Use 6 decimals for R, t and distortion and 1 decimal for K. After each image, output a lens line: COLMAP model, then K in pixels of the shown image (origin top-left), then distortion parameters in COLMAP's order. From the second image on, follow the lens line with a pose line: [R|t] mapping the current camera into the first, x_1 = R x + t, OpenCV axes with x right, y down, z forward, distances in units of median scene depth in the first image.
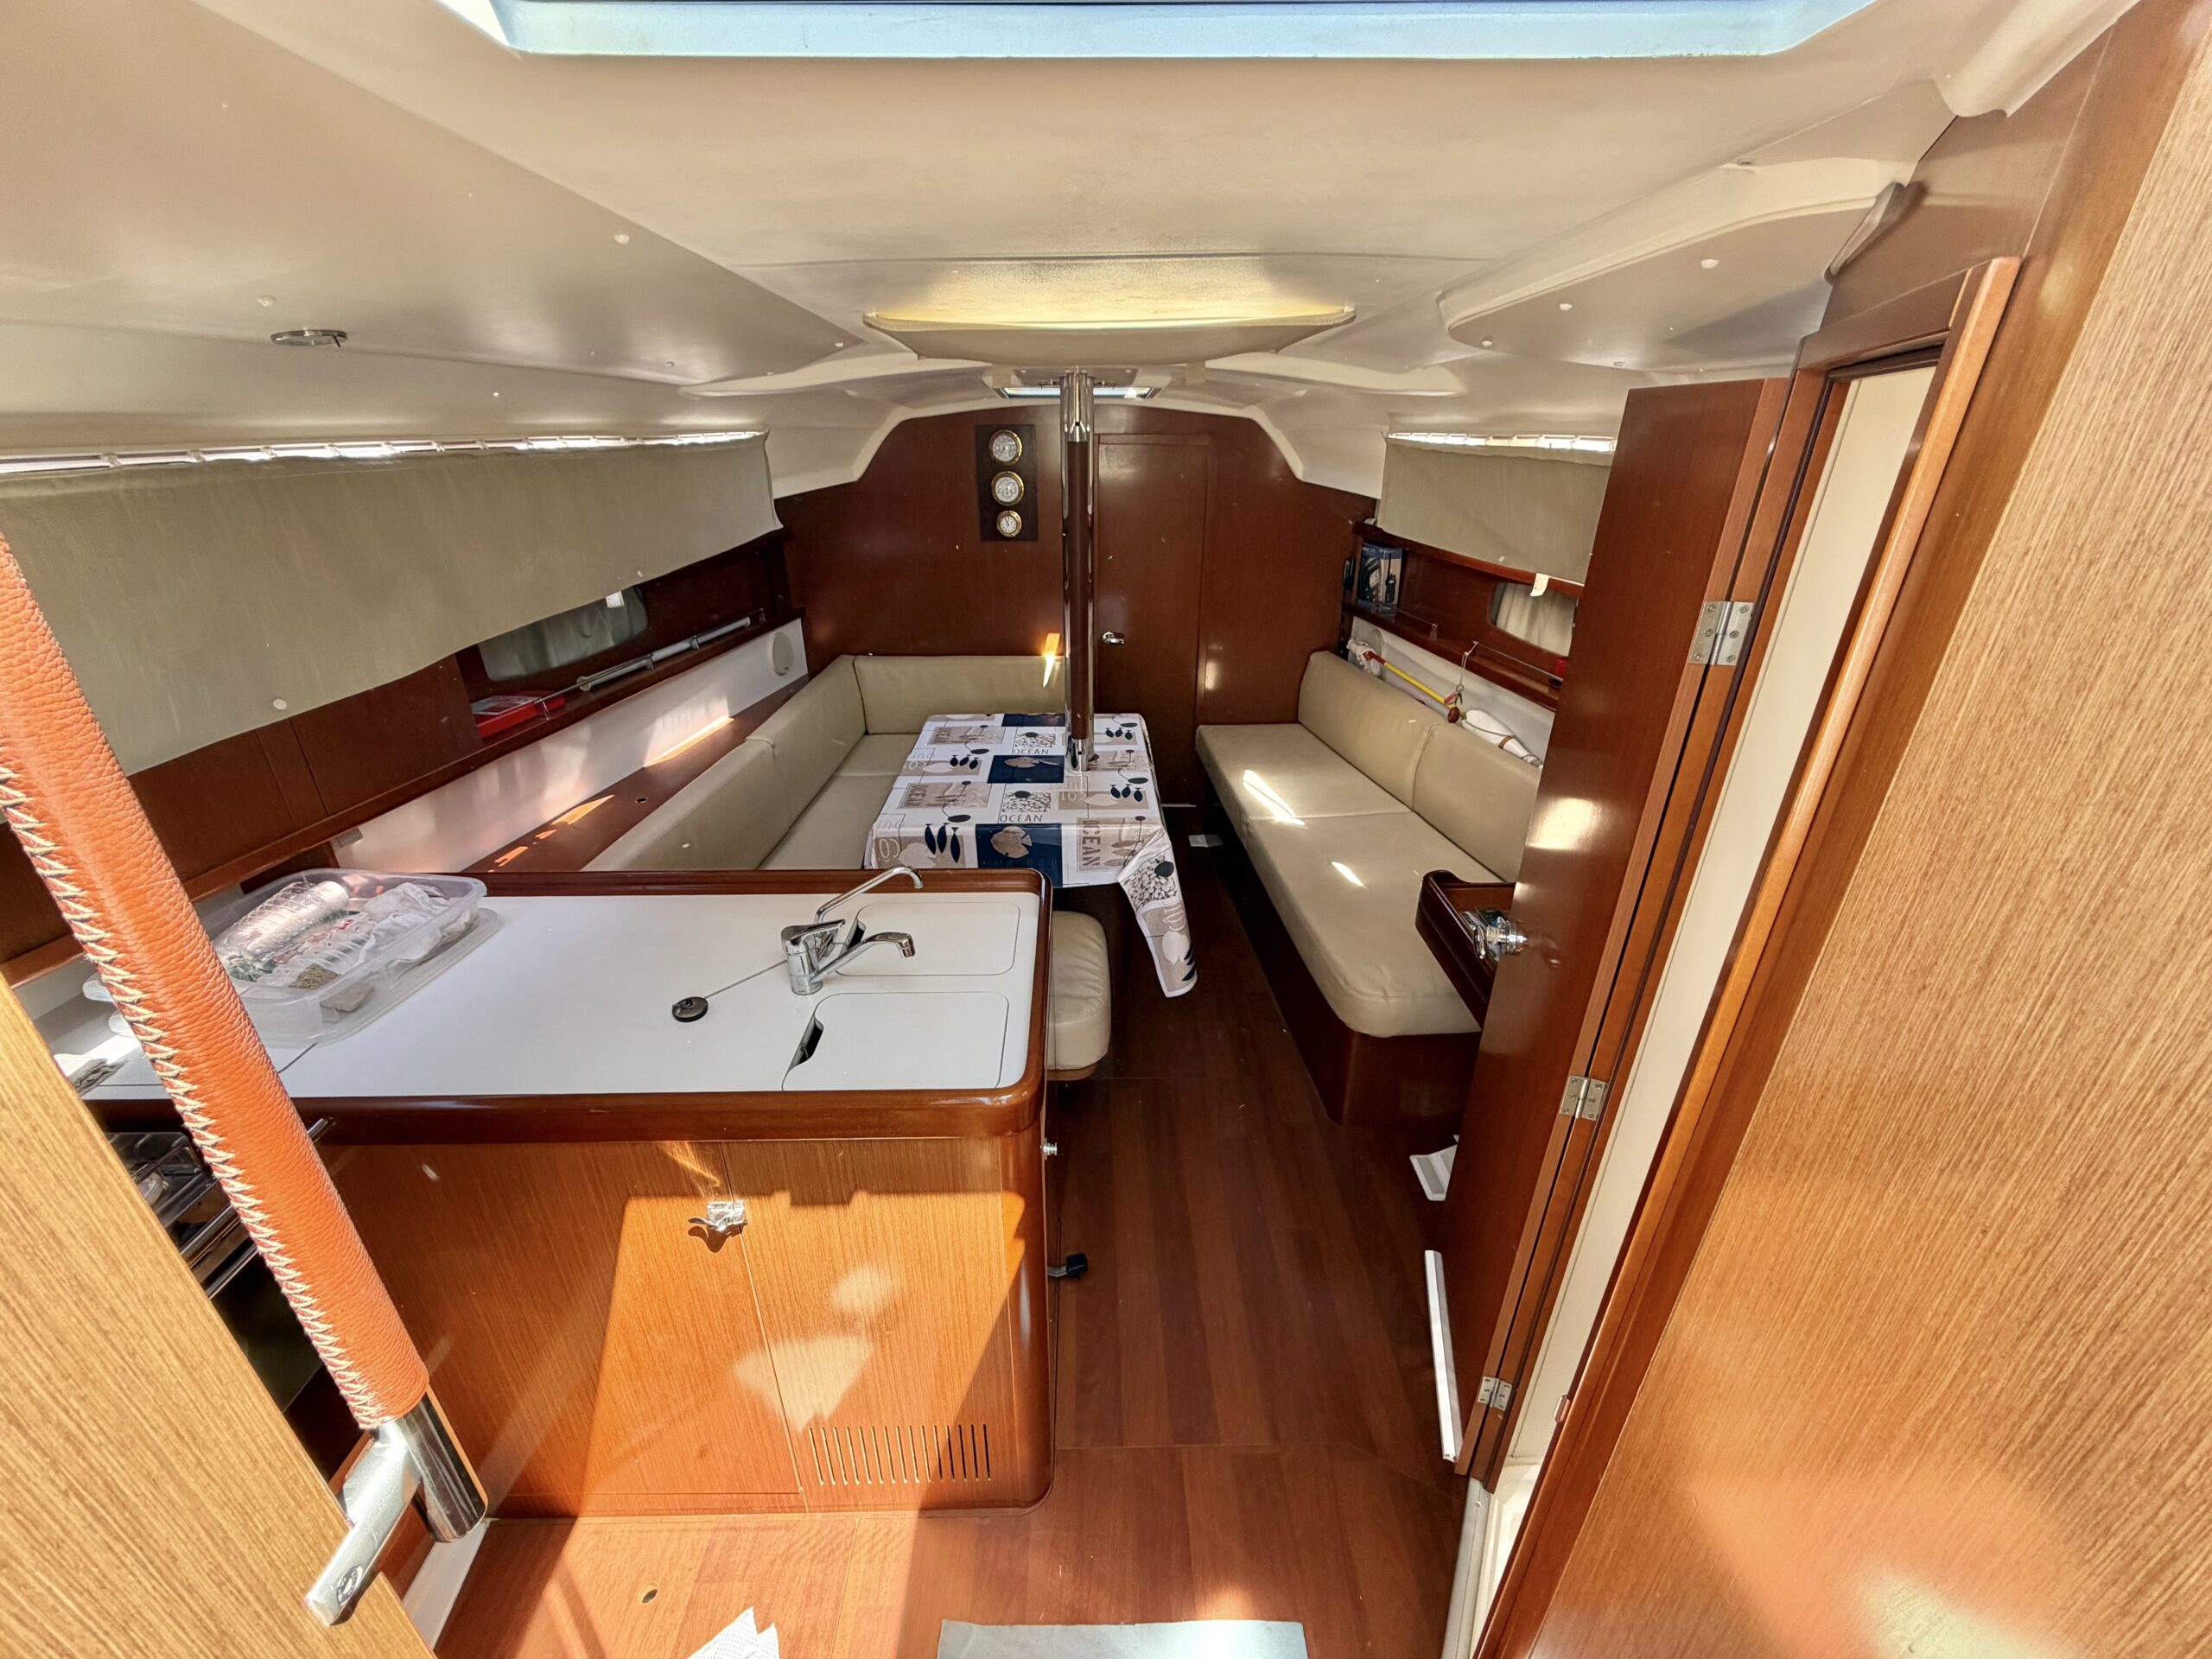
lens RADIAL K [[880.4, 0, 1099.1], [0, 880.4, 828.4], [0, 0, 1]] dist [0.002571, -0.000803]
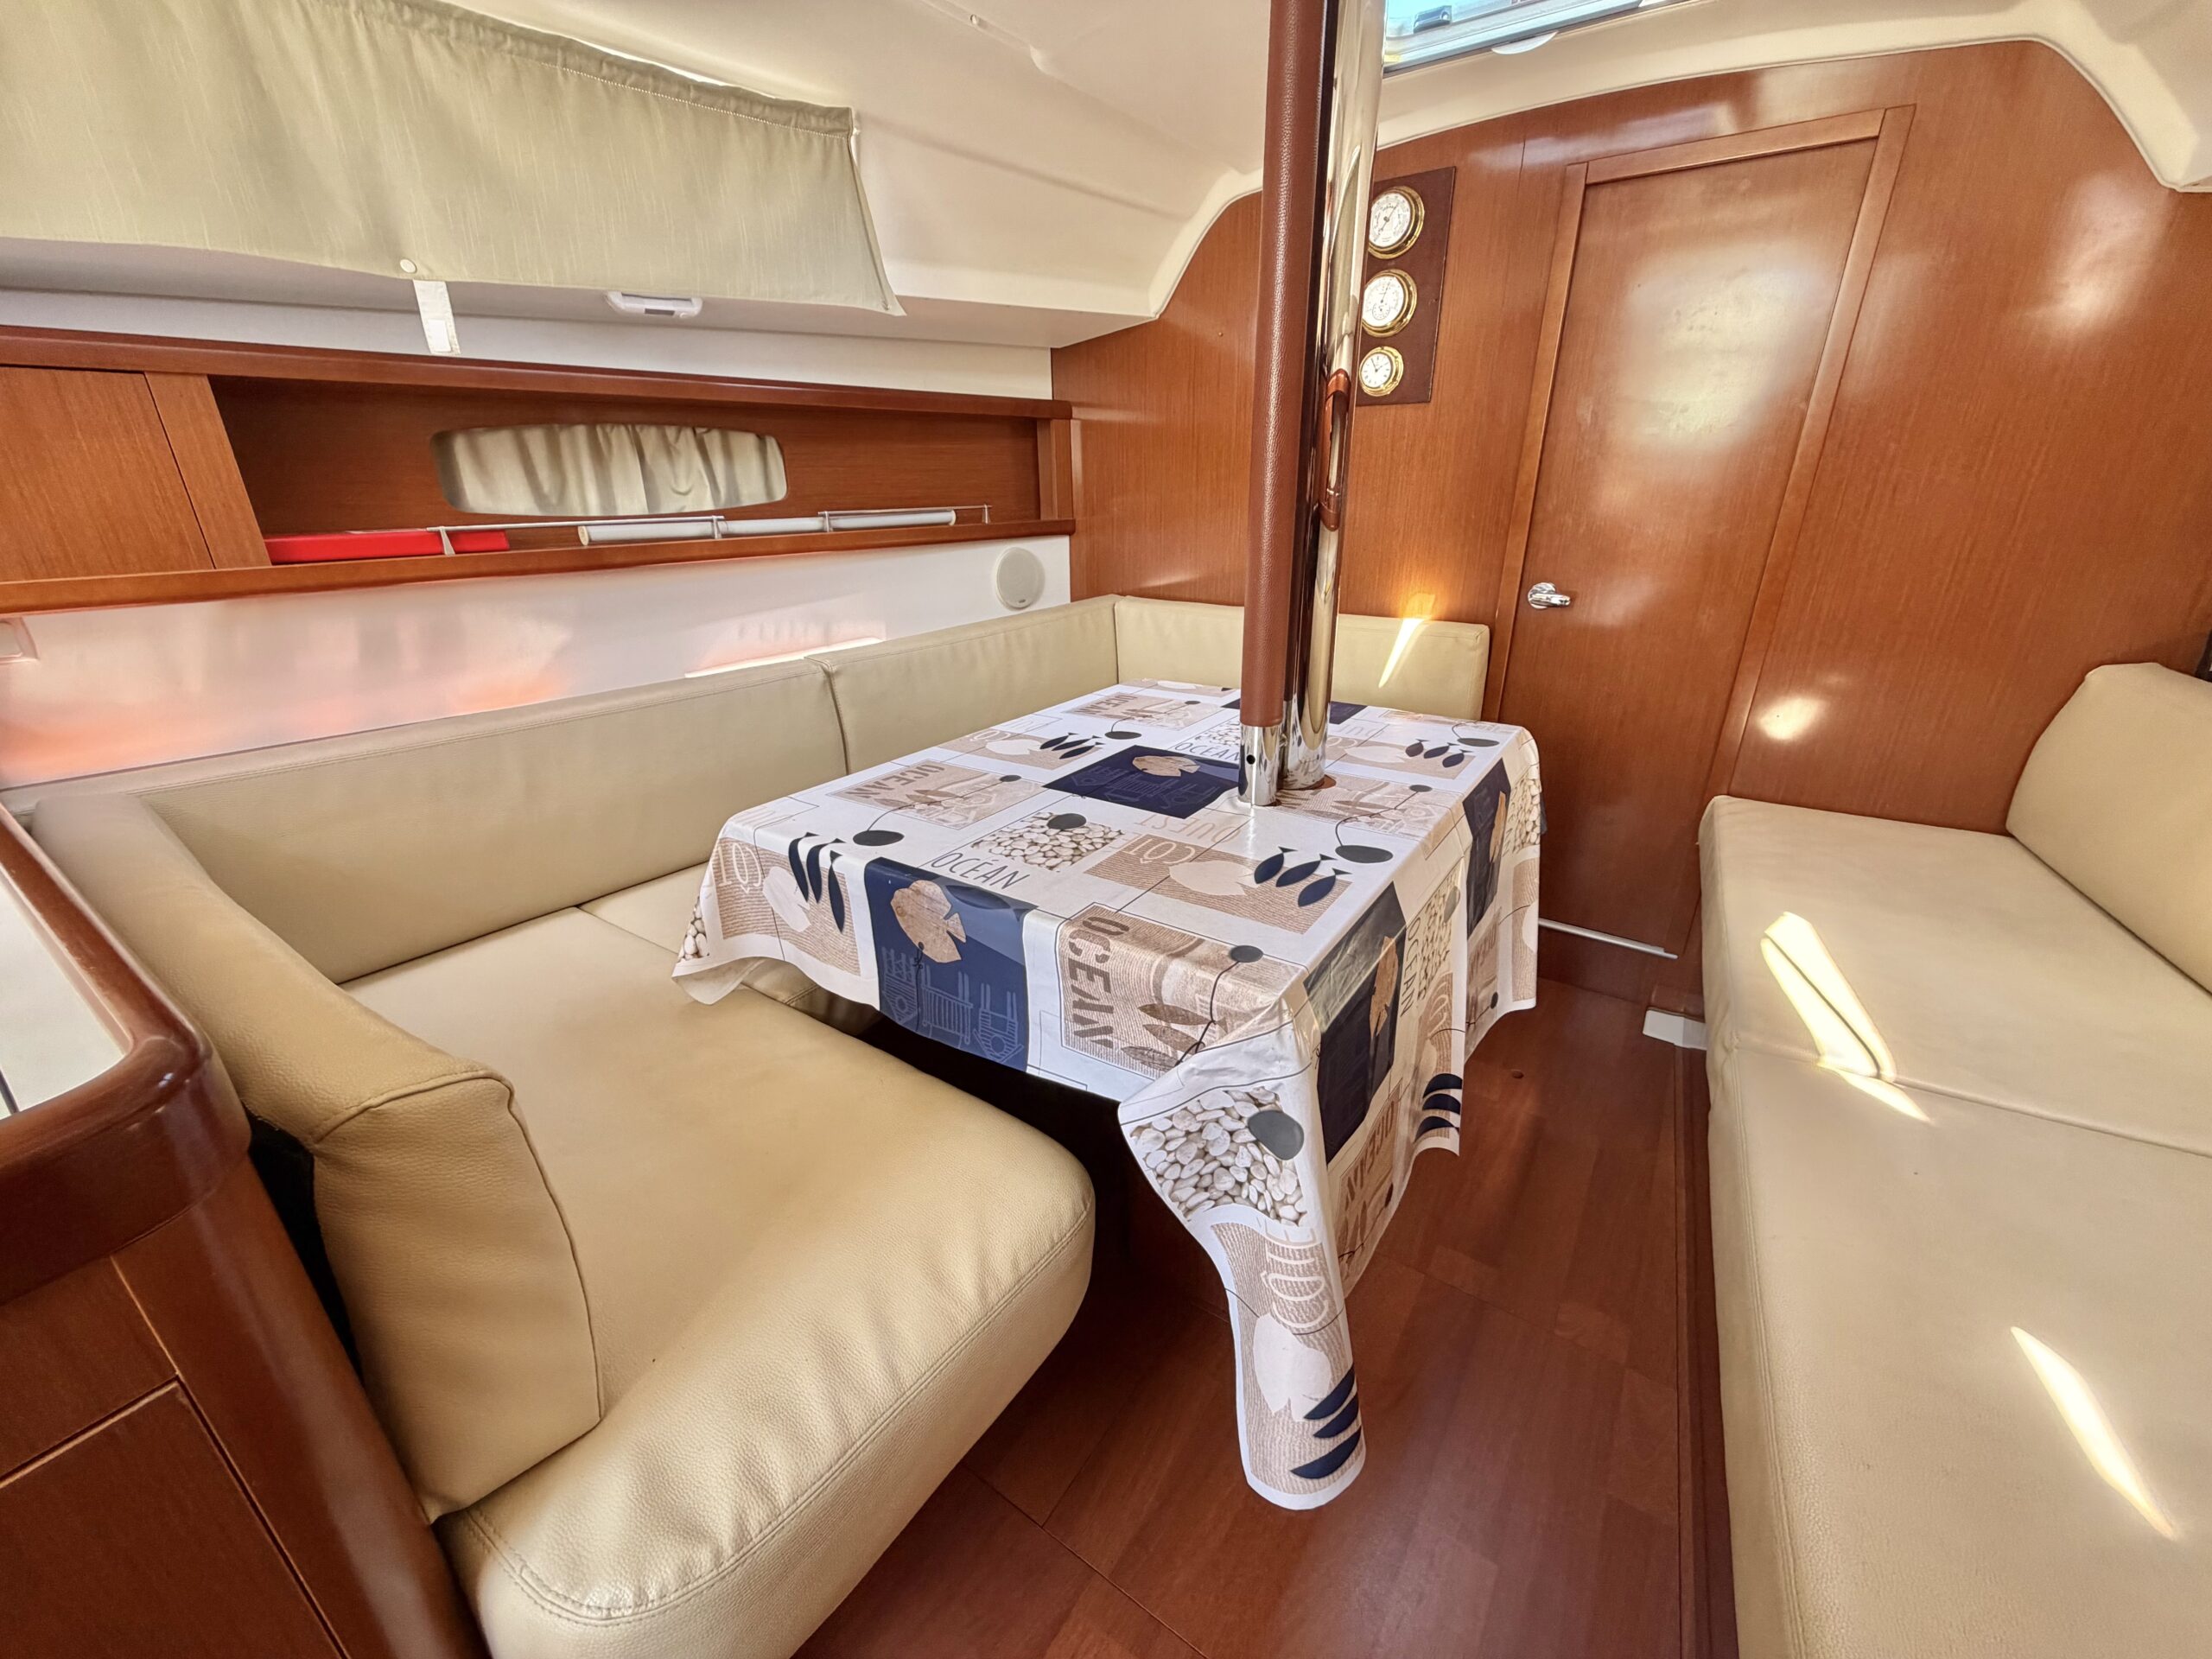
lens RADIAL K [[880.4, 0, 1099.1], [0, 880.4, 828.4], [0, 0, 1]] dist [0.002571, -0.000803]
pose [[0.812076, 0.207469, -0.545426, 0.163887], [-0.233808, 0.972042, 0.021632, -0.049014], [0.534665, 0.109959, 0.837880, 0.655593]]
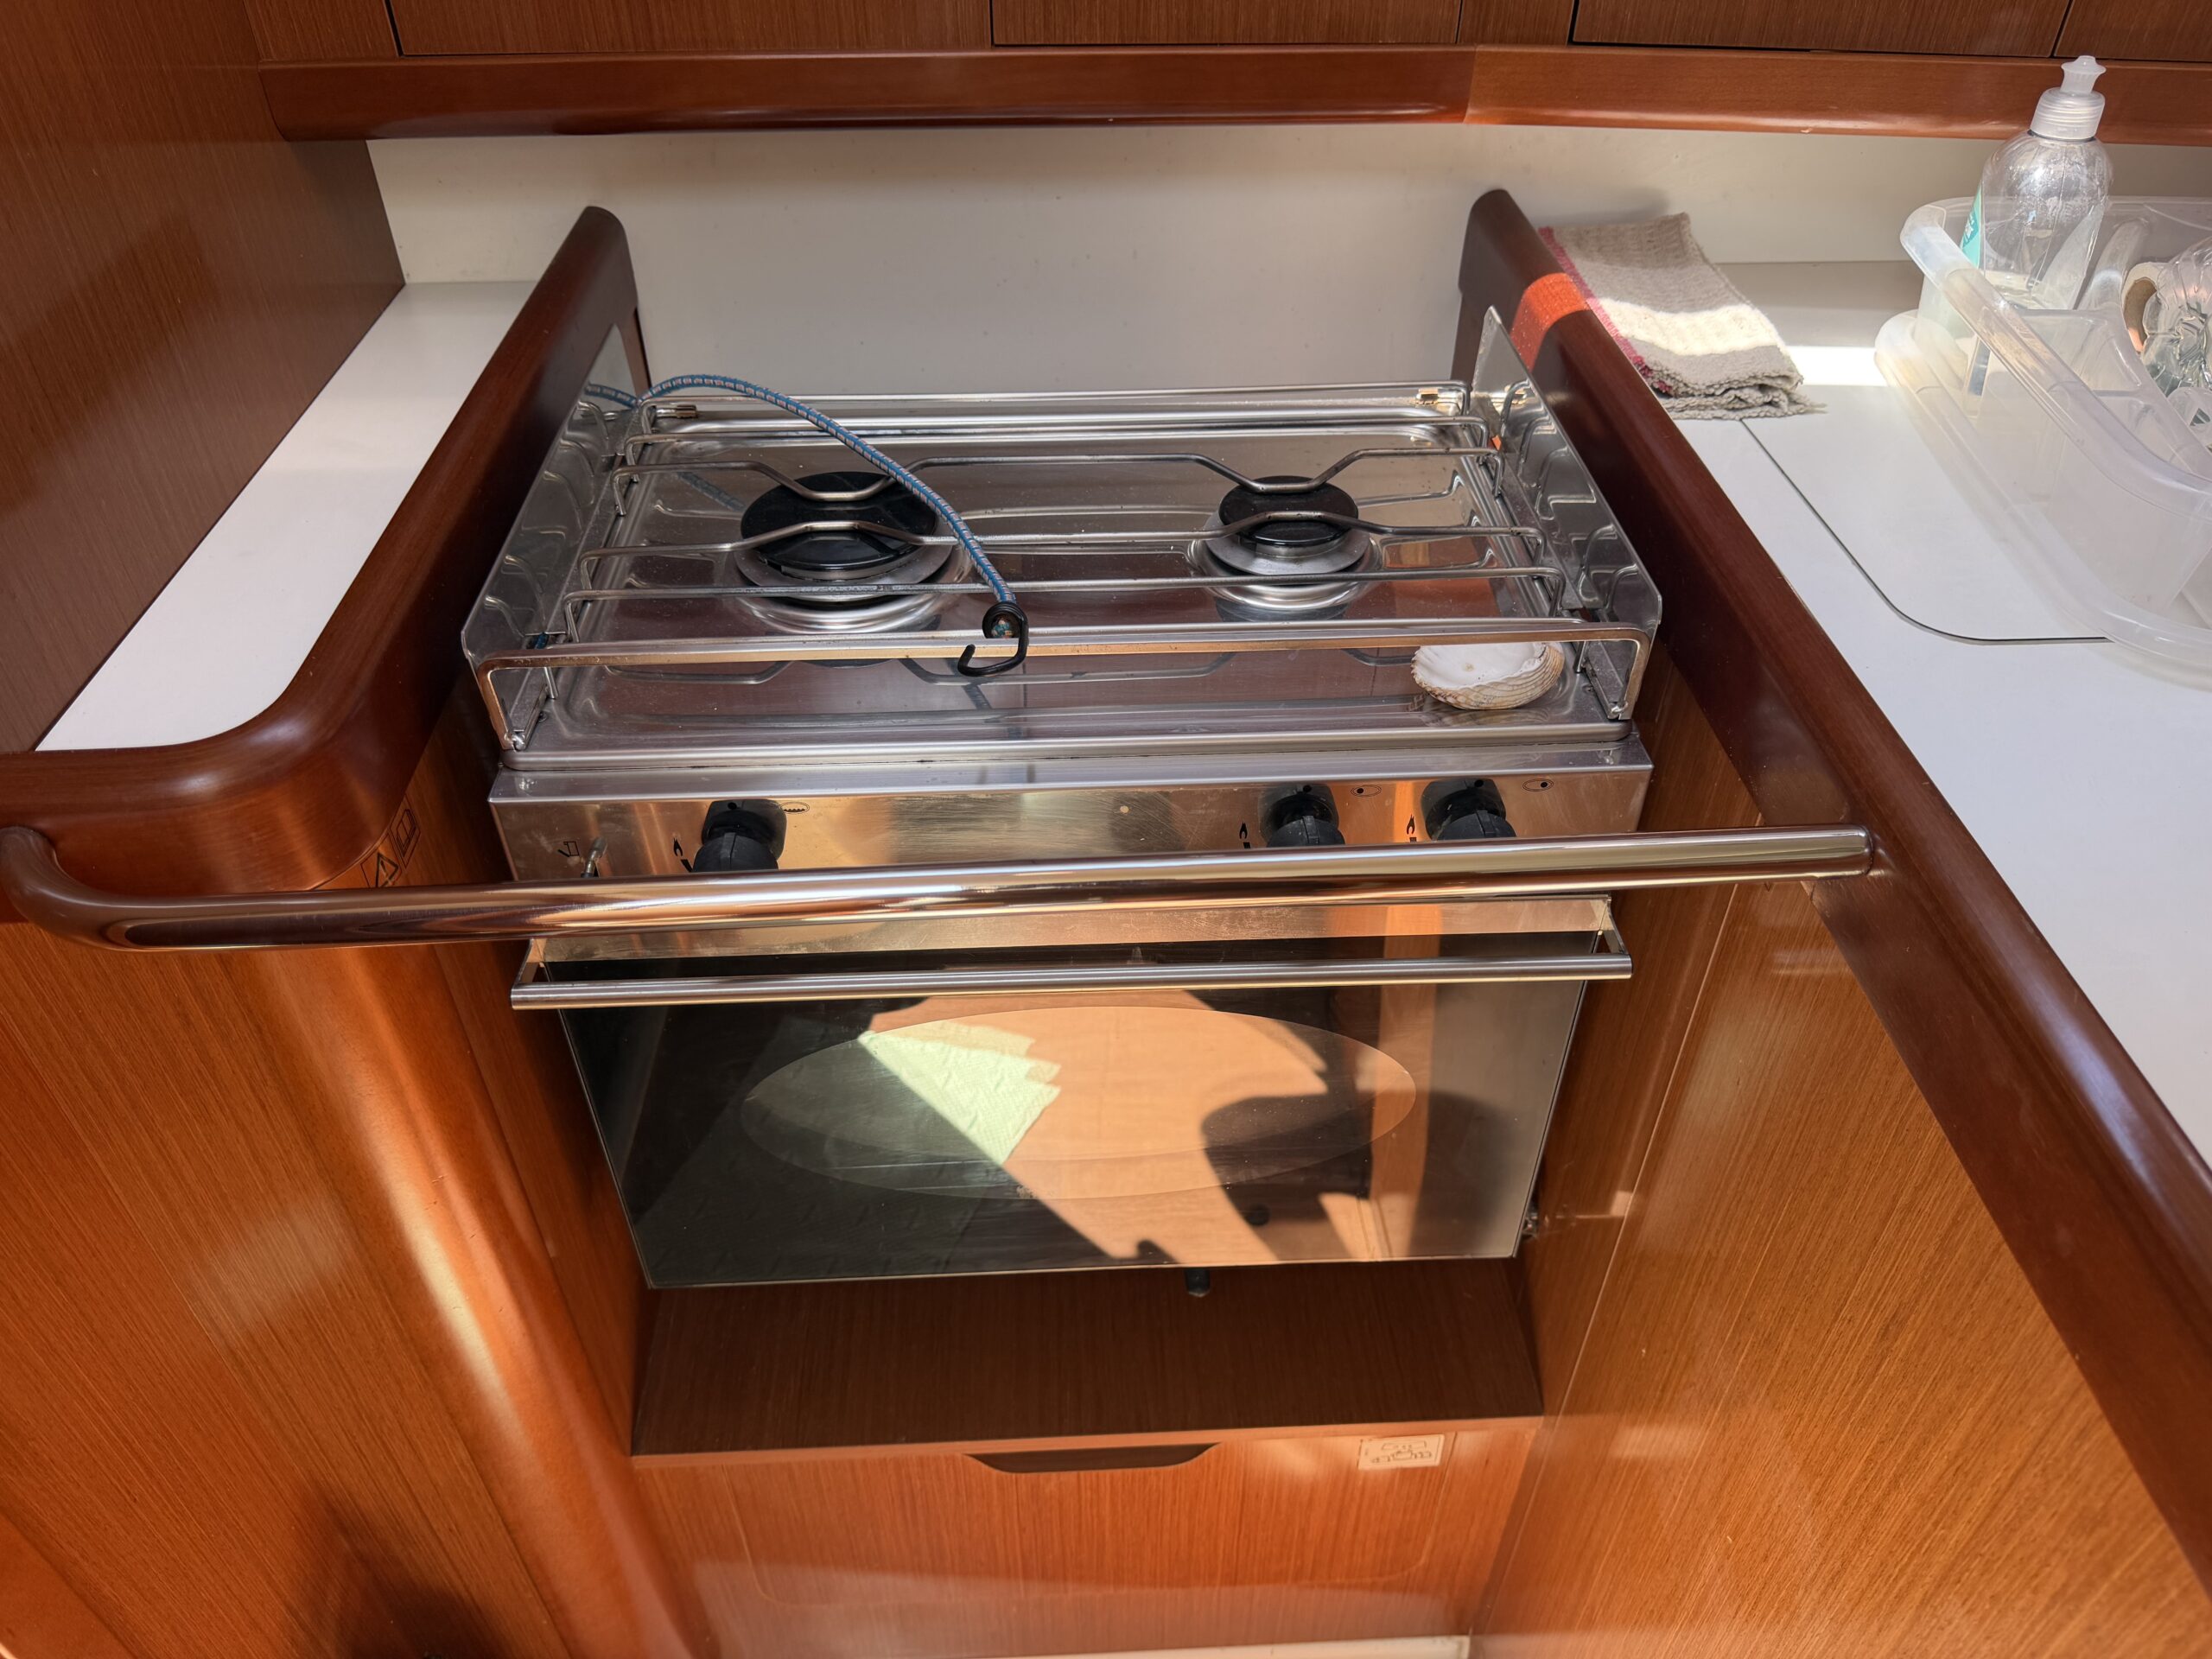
lens RADIAL K [[1601.4, 0, 1106.6], [0, 1601.4, 839.5], [0, 0, 1]] dist [-0.004855, 0.004023]
pose [[0.023859, 0.637505, -0.770077, -0.229493], [-0.421696, 0.704831, 0.570426, 0.066446], [0.906423, 0.311129, 0.285650, 0.295876]]
